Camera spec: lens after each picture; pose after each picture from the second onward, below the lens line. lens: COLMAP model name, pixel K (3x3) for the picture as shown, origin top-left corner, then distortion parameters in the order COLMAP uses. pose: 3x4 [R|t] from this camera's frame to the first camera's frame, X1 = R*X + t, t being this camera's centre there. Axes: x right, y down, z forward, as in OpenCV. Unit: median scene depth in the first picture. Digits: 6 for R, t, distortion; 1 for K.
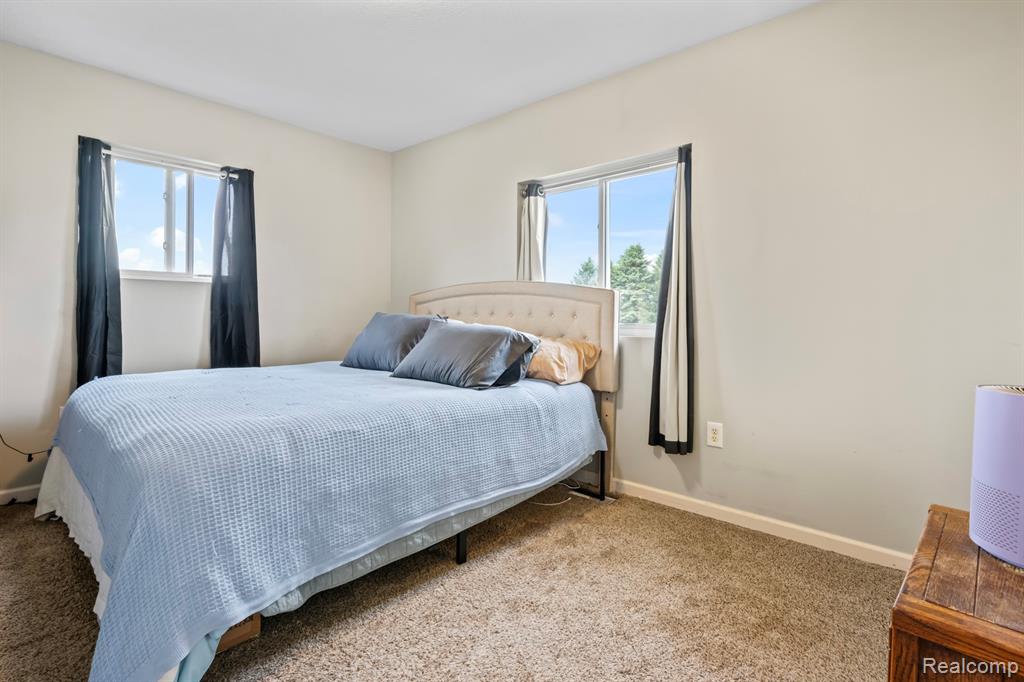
lens RADIAL K [[493.2, 0, 509.9], [0, 493.2, 324.6], [0, 0, 1]] dist [-0.001688, -0.000502]
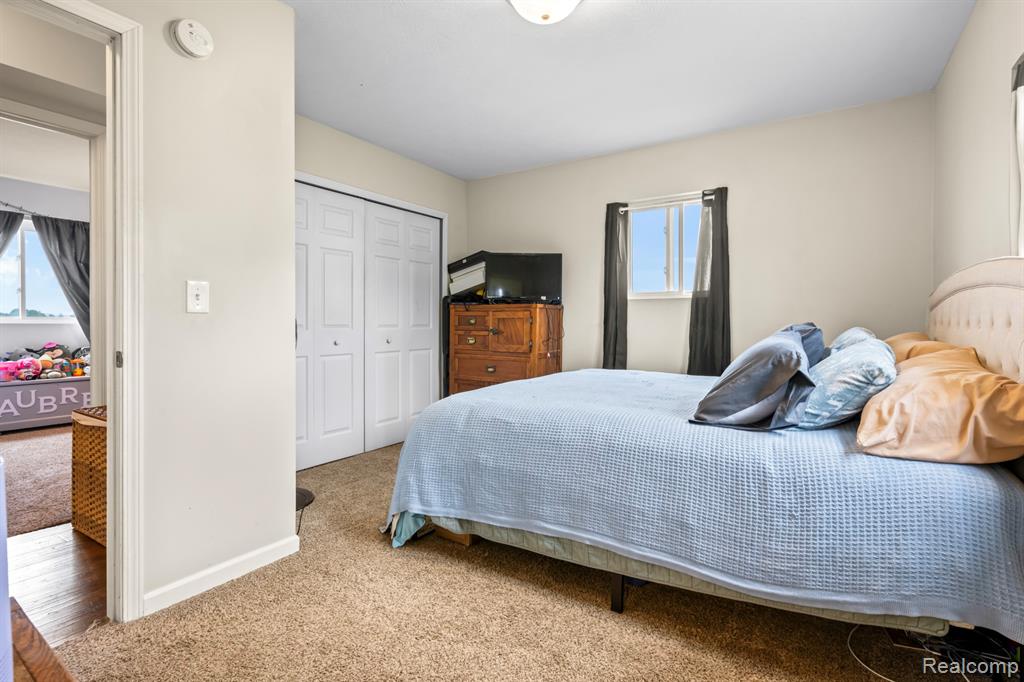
lens RADIAL K [[493.2, 0, 509.9], [0, 493.2, 324.6], [0, 0, 1]] dist [-0.001688, -0.000502]
pose [[0.168438, -0.005788, -0.985695, 0.670402], [-0.015572, 0.999842, -0.008532, -0.010289], [0.985589, 0.016787, 0.168322, 0.607481]]
